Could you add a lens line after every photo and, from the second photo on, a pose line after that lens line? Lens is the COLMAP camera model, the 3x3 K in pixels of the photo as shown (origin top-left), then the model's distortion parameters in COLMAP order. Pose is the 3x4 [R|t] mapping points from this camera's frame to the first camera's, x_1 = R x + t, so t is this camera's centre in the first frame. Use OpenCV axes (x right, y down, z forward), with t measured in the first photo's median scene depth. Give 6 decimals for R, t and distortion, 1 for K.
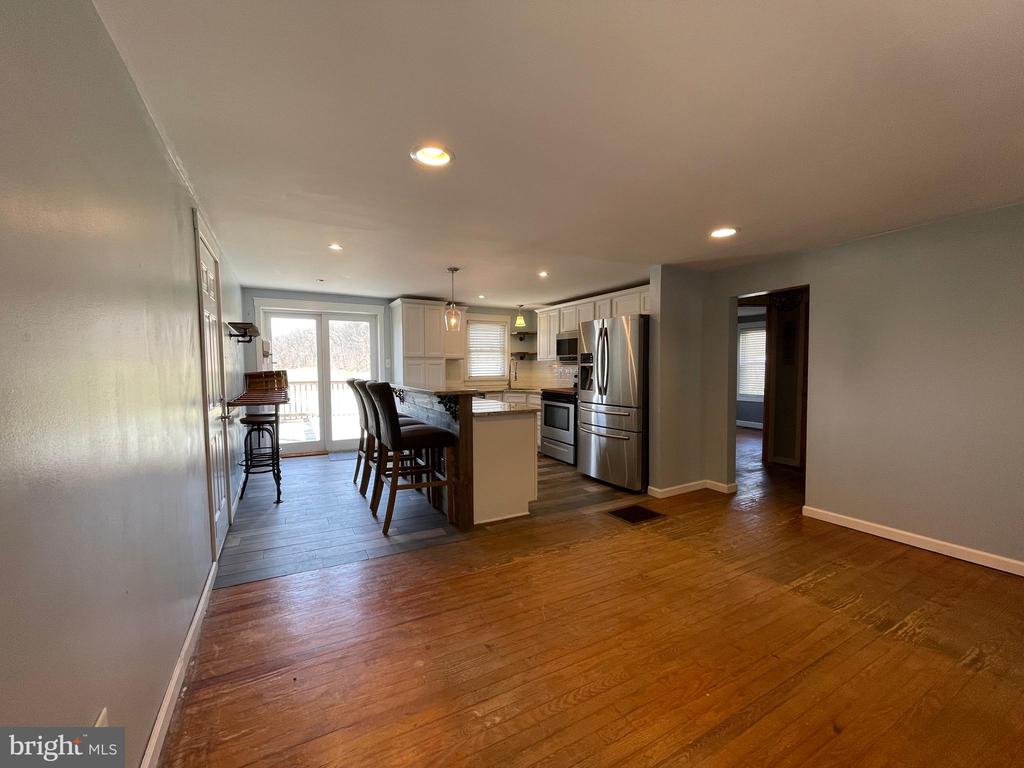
lens RADIAL K [[415.9, 0, 511.1], [0, 415.9, 386.7], [0, 0, 1]] dist [0.002104, 0.000228]
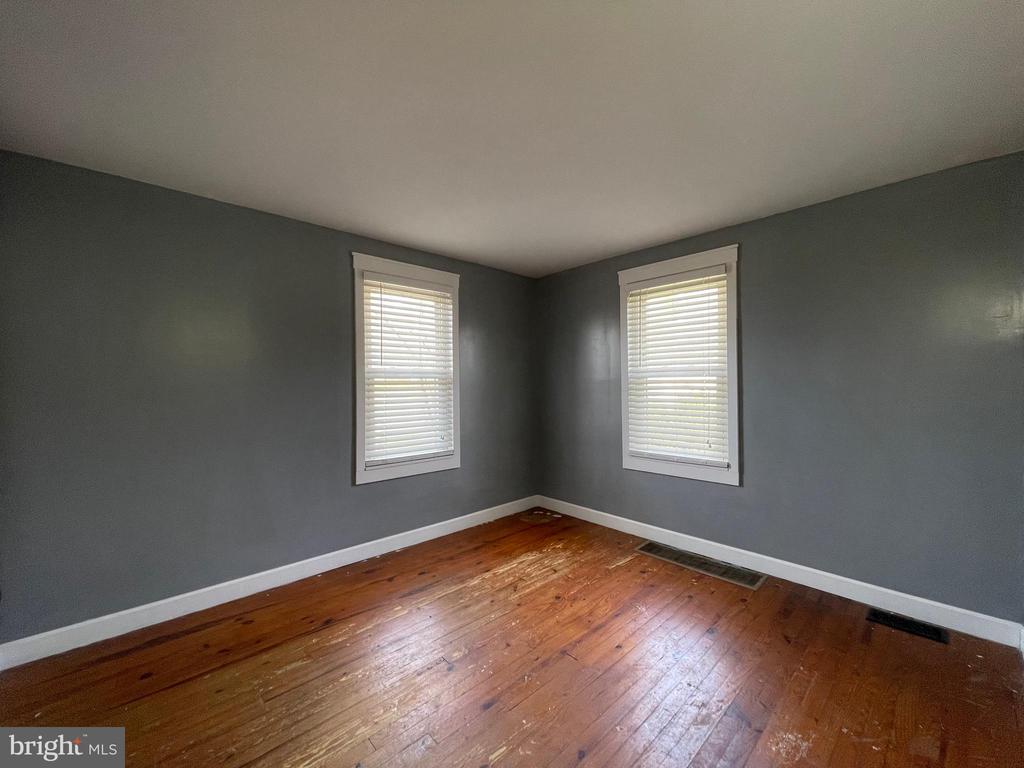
lens RADIAL K [[415.9, 0, 512.3], [0, 415.9, 384.2], [0, 0, 1]] dist [0.002104, 0.000228]
pose [[-0.249692, 0.008570, 0.968288, 0.189241], [0.056153, 0.998406, 0.005644, -0.042542], [-0.966696, 0.055782, -0.249775, 1.017317]]
